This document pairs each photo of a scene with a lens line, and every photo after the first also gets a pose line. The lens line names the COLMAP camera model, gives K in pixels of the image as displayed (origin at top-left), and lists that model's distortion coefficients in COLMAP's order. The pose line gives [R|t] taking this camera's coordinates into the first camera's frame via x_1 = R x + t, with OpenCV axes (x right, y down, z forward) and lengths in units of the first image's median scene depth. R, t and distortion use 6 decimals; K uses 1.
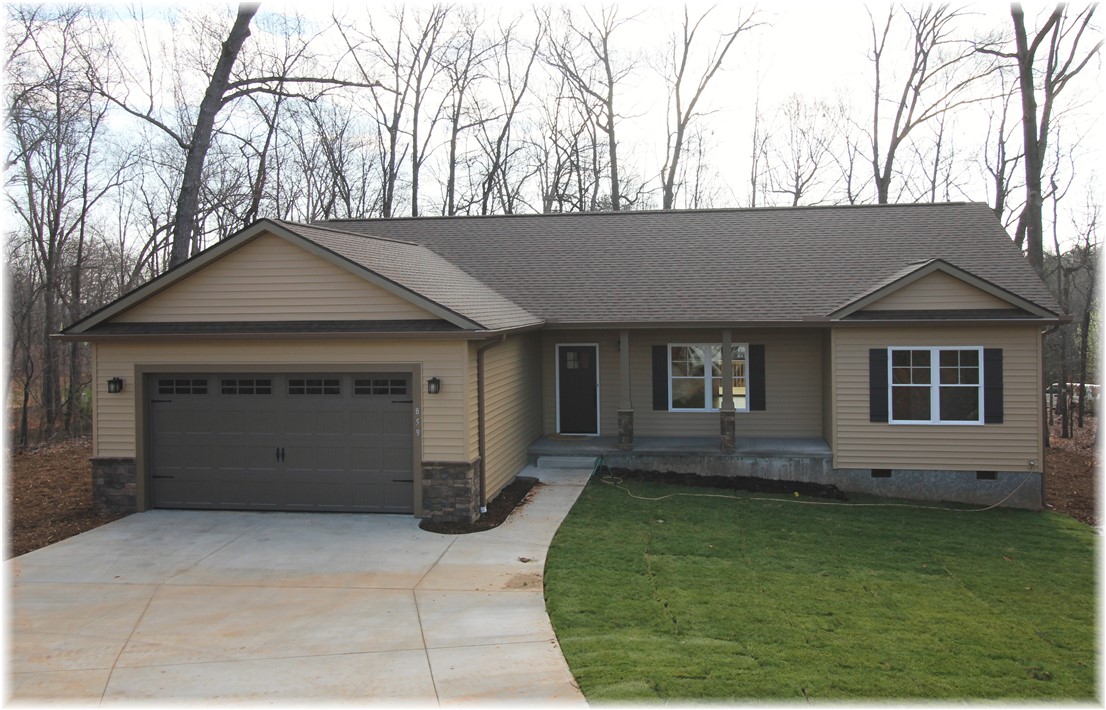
lens RADIAL K [[969.1, 0, 553.0], [0, 969.1, 355.0], [0, 0, 1]] dist [0.004525, -0.004105]
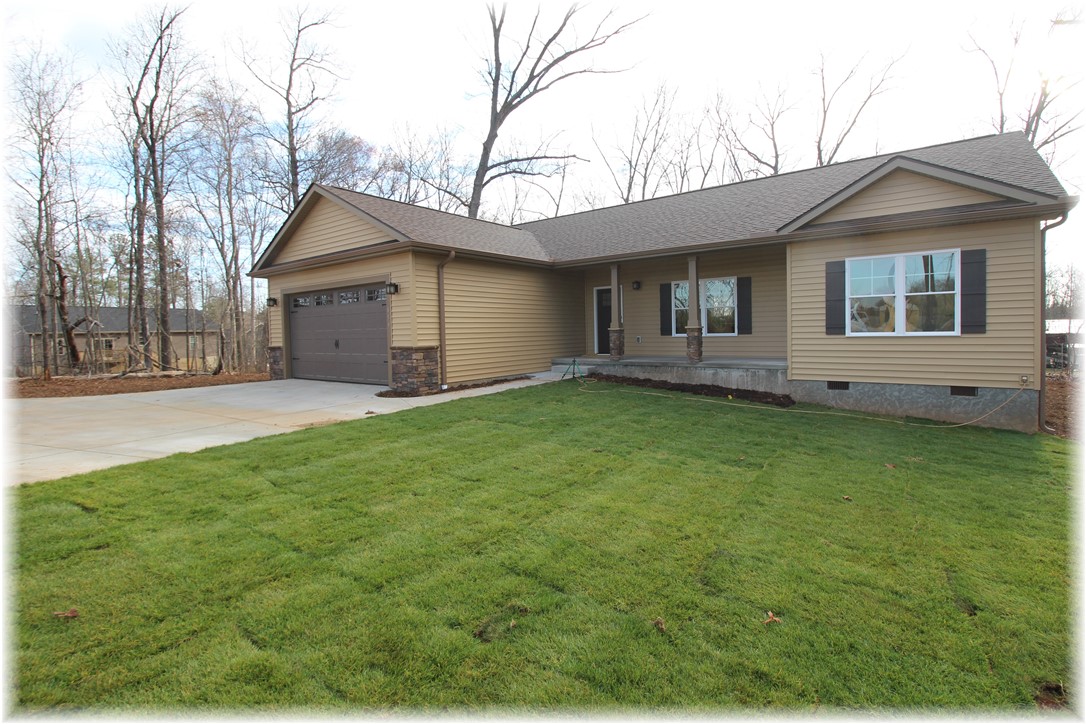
lens RADIAL K [[504.6, 0, 543.0], [0, 504.6, 362.0], [0, 0, 1]] dist [-0.015089, -0.000804]
pose [[0.877967, 0.022930, -0.478171, 0.320656], [-0.019141, 0.999735, 0.012796, 0.097327], [0.478337, -0.002082, 0.878174, 0.394906]]
